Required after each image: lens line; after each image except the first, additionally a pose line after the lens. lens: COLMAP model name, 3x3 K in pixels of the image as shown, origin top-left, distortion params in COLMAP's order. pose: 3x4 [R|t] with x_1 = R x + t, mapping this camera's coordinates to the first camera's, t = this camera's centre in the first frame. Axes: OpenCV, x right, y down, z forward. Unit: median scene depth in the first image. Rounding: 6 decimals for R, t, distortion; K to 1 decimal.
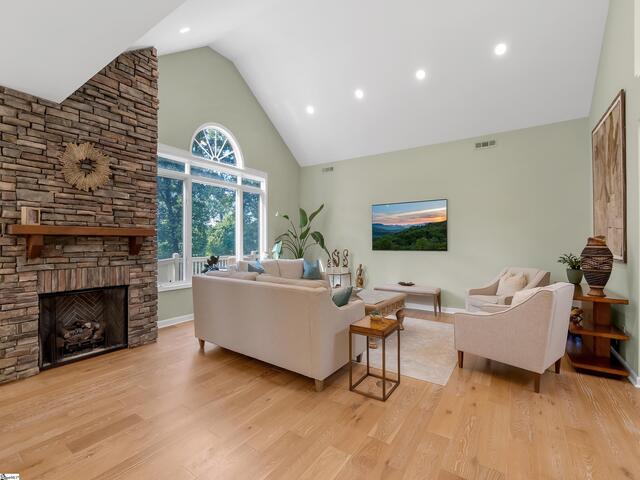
lens RADIAL K [[289.1, 0, 325.3], [0, 289.1, 241.5], [0, 0, 1]] dist [-0.008176, 0.002106]
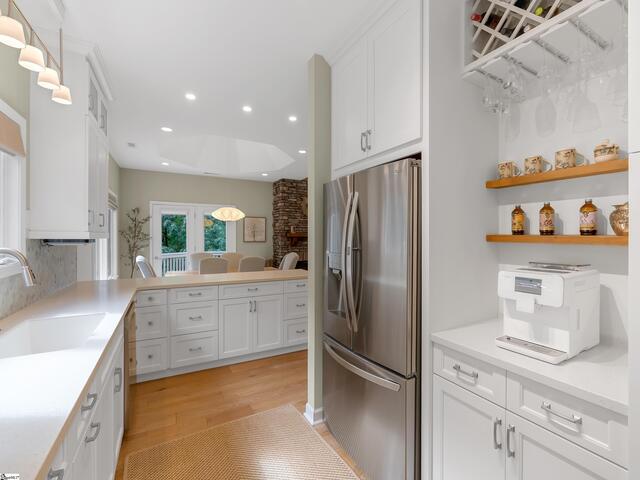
lens RADIAL K [[289.1, 0, 320.7], [0, 289.1, 239.2], [0, 0, 1]] dist [-0.008176, 0.002106]
pose [[0.884007, 0.002459, -0.467467, 0.253507], [-0.000298, 0.999989, 0.004696, -0.011673], [0.467473, -0.004012, 0.883998, -0.798927]]
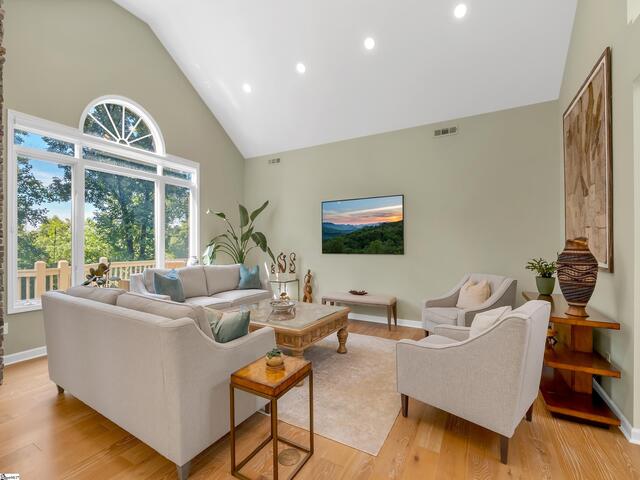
lens RADIAL K [[289.1, 0, 322.6], [0, 289.1, 243.2], [0, 0, 1]] dist [-0.008176, 0.002106]
pose [[0.996646, -0.000905, 0.081834, 0.155830], [0.000799, 0.999999, 0.001326, -0.004306], [-0.081835, -0.001256, 0.996645, 0.220648]]
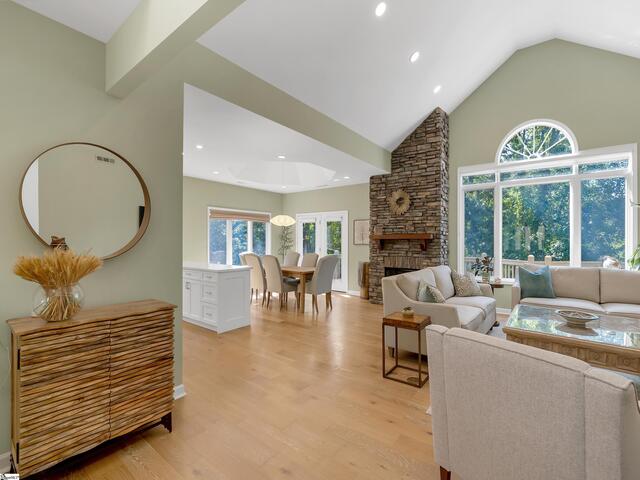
lens RADIAL K [[289.1, 0, 323.1], [0, 289.1, 240.6], [0, 0, 1]] dist [-0.008176, 0.002106]
pose [[-0.052650, -0.003973, -0.998605, 0.882979], [-0.001750, 0.999991, -0.003886, -0.002895], [0.998611, 0.001543, -0.052657, 0.508332]]
